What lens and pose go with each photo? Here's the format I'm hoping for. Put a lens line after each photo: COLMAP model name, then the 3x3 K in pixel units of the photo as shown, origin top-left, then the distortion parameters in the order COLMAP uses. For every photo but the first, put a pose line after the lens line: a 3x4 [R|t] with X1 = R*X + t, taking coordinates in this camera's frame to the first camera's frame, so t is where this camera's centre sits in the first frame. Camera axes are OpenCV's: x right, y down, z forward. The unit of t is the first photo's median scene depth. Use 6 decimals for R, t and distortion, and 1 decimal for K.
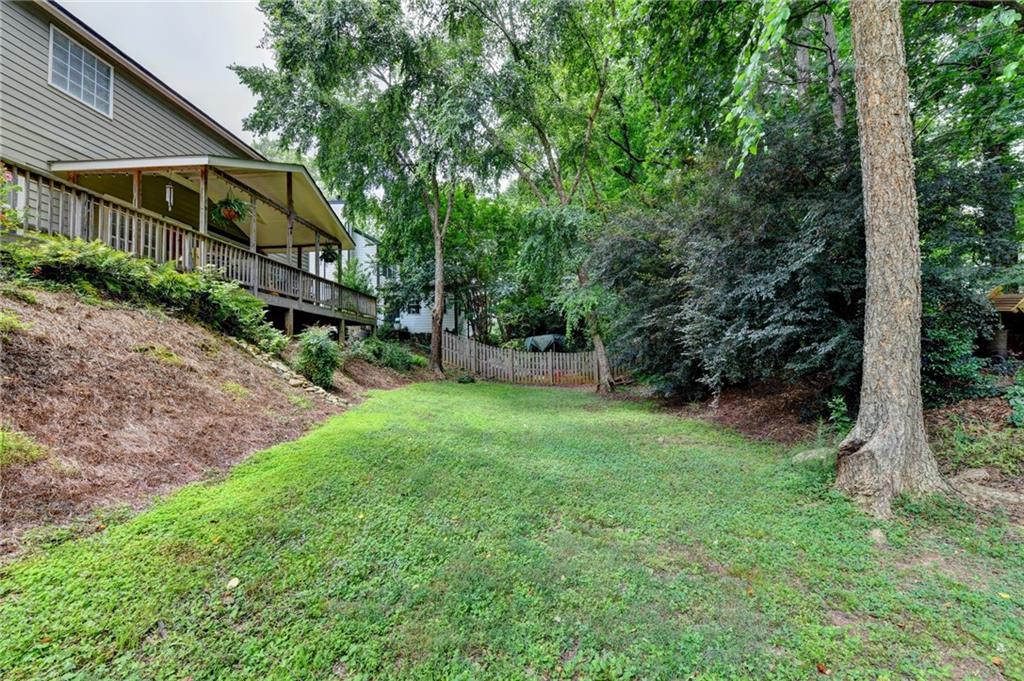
lens RADIAL K [[412.3, 0, 510.5], [0, 412.3, 346.3], [0, 0, 1]] dist [-0.001282, -0.000112]
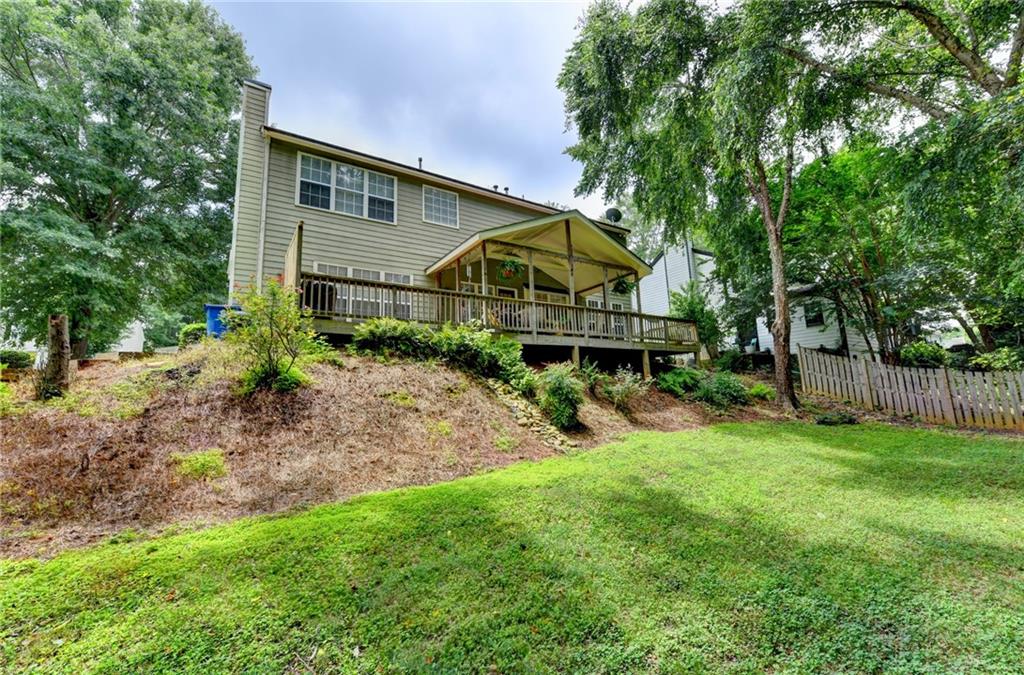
lens RADIAL K [[419.4, 0, 507.5], [0, 419.4, 331.8], [0, 0, 1]] dist [-0.000144, -0.000025]
pose [[0.601689, -0.135015, -0.787237, 0.160851], [0.050468, 0.990067, -0.131228, 0.001855], [0.797134, 0.039228, 0.602526, 0.185919]]
